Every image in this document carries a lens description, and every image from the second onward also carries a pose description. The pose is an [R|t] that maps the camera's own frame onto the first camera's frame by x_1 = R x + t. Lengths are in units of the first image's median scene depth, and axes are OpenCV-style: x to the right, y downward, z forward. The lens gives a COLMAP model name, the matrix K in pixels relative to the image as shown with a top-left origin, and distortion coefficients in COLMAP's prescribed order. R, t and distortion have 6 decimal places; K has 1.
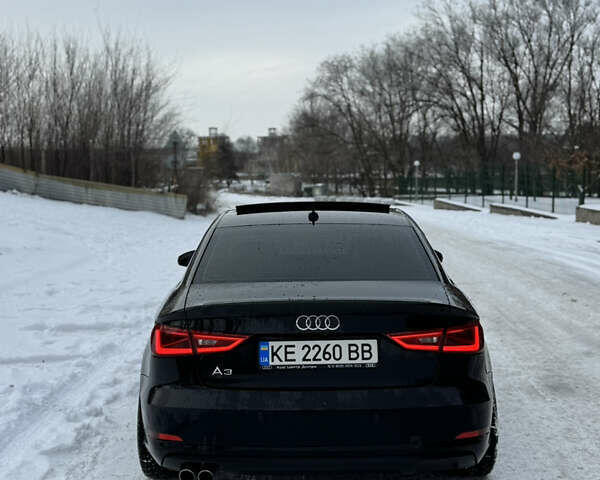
lens RADIAL K [[854.3, 0, 300.0], [0, 854.3, 240.0], [0, 0, 1]] dist [0.139650, -0.083626]
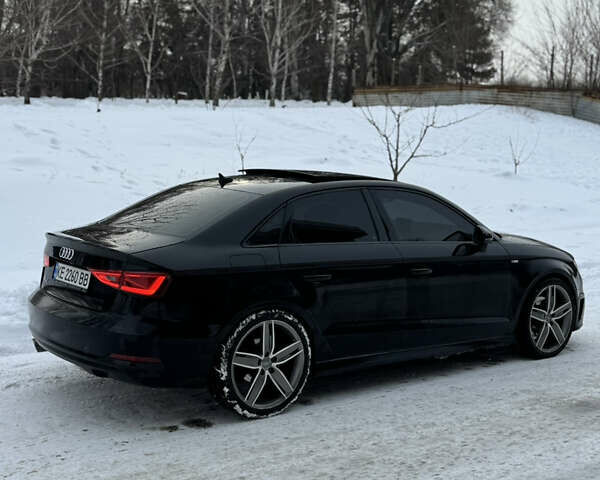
lens RADIAL K [[854.3, 0, 300.0], [0, 854.3, 240.0], [0, 0, 1]] dist [0.139650, -0.083626]
pose [[0.605709, 0.111307, -0.787862, 1.327654], [-0.073696, 0.993759, 0.083738, -0.068067], [0.792266, 0.007341, 0.610132, 0.445466]]
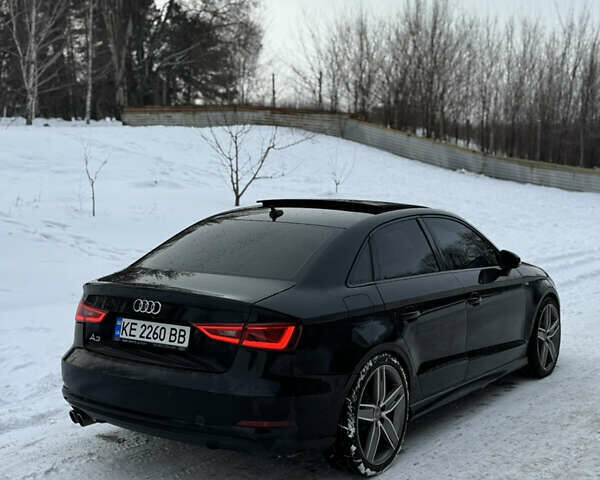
lens RADIAL K [[854.3, 0, 300.0], [0, 854.3, 240.0], [0, 0, 1]] dist [0.139650, -0.083626]
pose [[0.822950, 0.064085, -0.564487, 0.842945], [-0.048221, 0.997911, 0.042989, -0.054359], [0.566063, -0.008158, 0.824321, 0.148564]]
